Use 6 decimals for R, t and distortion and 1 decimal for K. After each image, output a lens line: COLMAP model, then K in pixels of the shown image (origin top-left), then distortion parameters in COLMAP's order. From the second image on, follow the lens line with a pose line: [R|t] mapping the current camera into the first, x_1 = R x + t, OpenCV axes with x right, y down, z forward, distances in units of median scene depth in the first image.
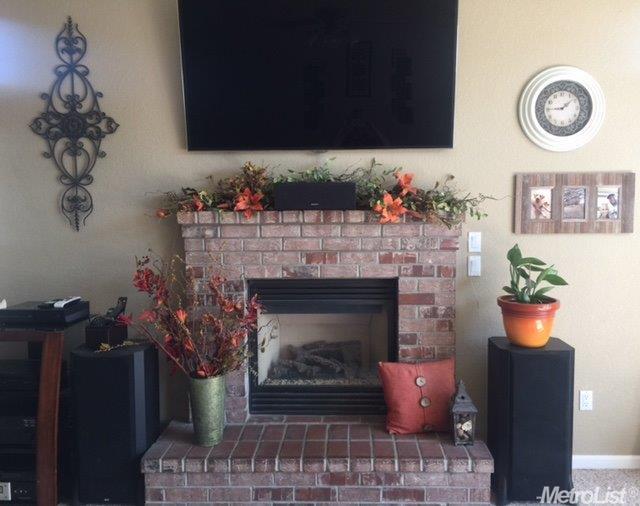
lens RADIAL K [[559.0, 0, 319.8], [0, 559.0, 254.5], [0, 0, 1]] dist [0.030269, -0.001300]
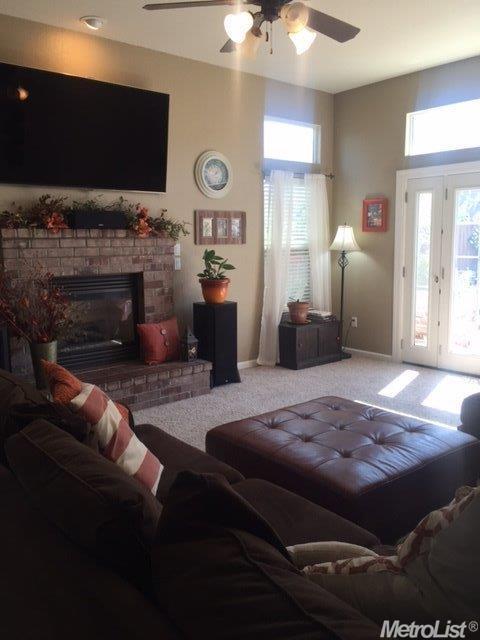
lens RADIAL K [[549.4, 0, 240.7], [0, 549.4, 318.9], [0, 0, 1]] dist [0.070564, -0.093346]
pose [[0.741661, -0.095483, 0.663944, -0.730530], [0.056530, 0.995193, 0.079973, 0.065894], [-0.668388, -0.021780, 0.743494, -0.386406]]
